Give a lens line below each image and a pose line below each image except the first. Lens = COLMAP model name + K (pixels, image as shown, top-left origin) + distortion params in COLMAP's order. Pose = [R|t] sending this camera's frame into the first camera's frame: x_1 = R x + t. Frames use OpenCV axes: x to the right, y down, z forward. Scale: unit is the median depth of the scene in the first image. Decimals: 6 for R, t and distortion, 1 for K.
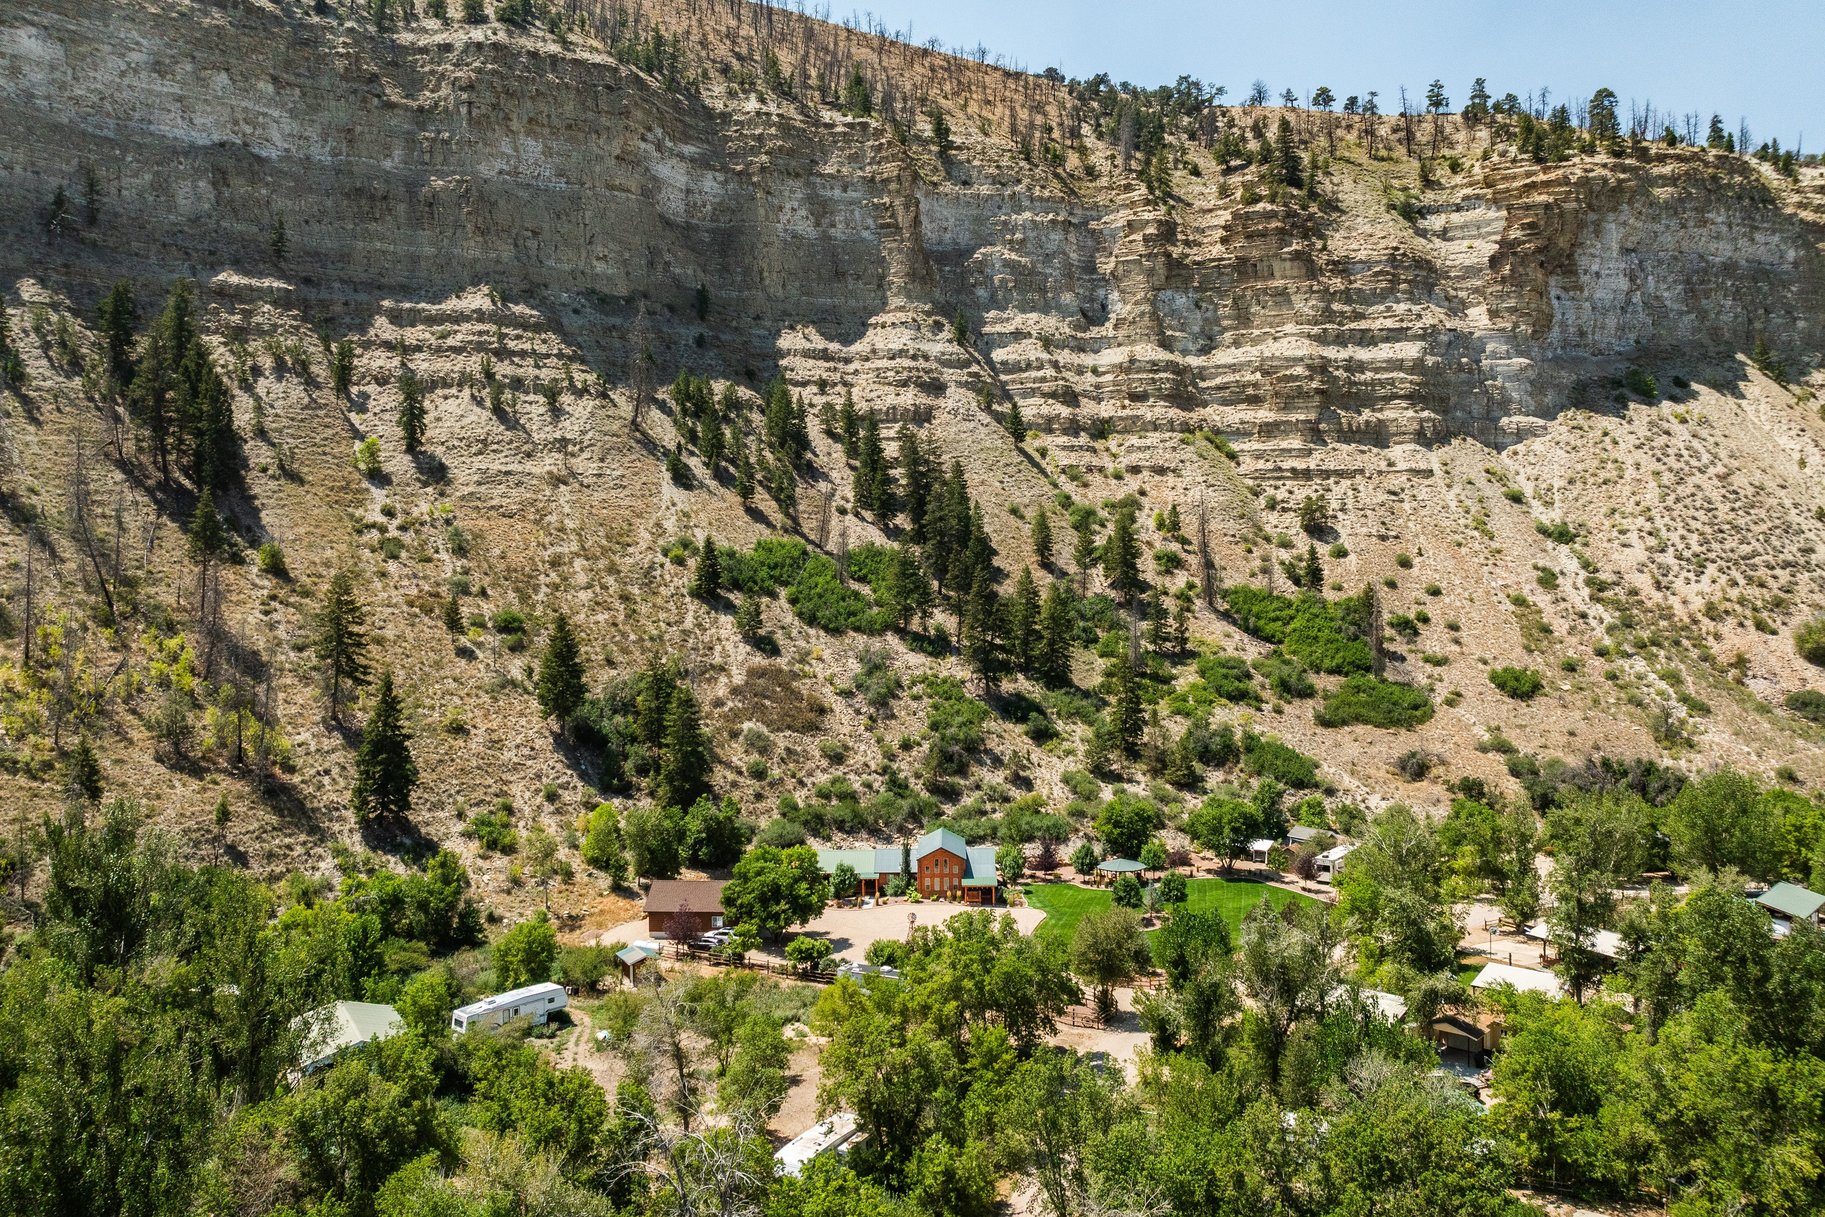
lens RADIAL K [[1335.4, 0, 922.4], [0, 1335.4, 577.5], [0, 0, 1]] dist [0.000662, 0.002070]
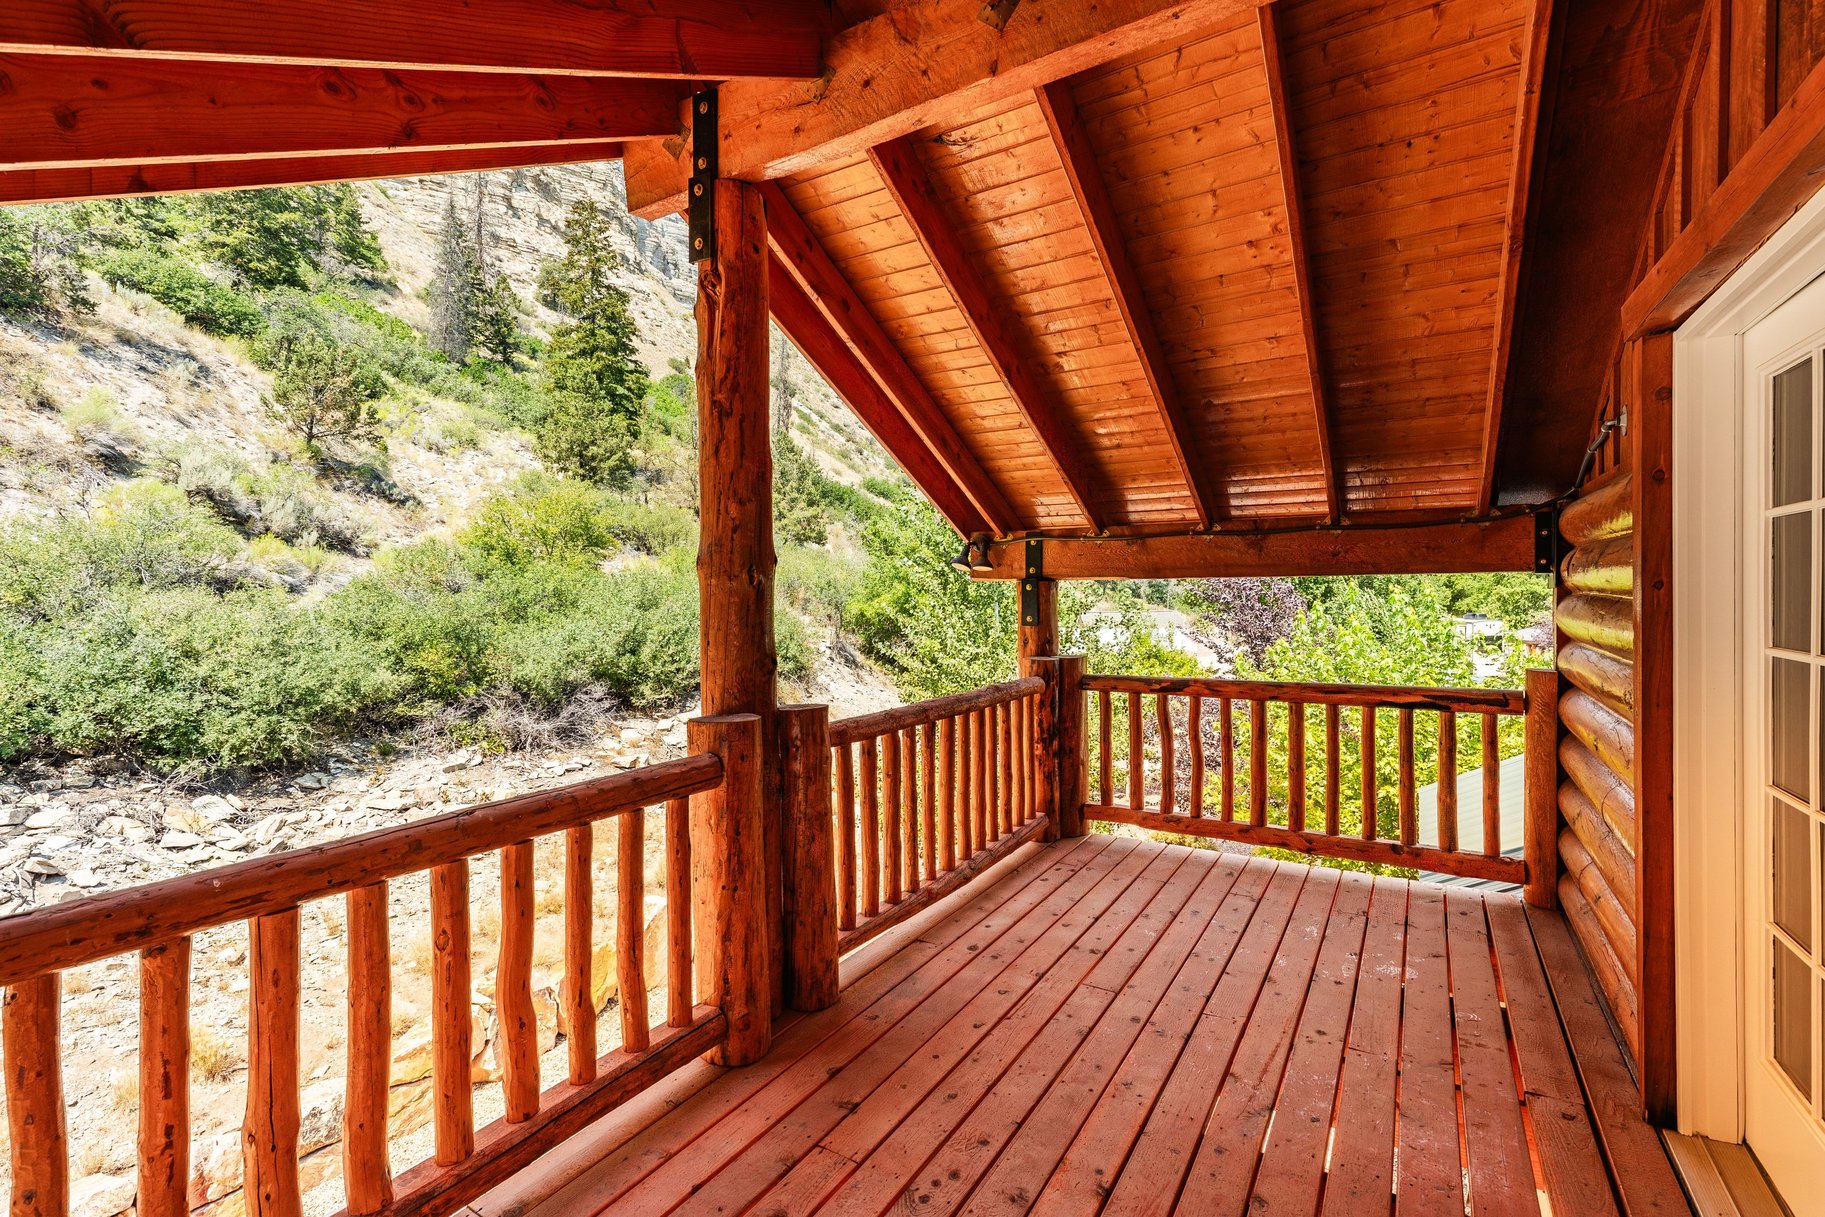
lens RADIAL K [[825.3, 0, 920.9], [0, 825.3, 612.6], [0, 0, 1]] dist [-0.003590, -0.000809]
pose [[0.497270, -0.010794, 0.867529, 0.002714], [-0.009020, 0.999804, 0.017610, 0.112019], [-0.867549, -0.016582, 0.497075, 0.564002]]
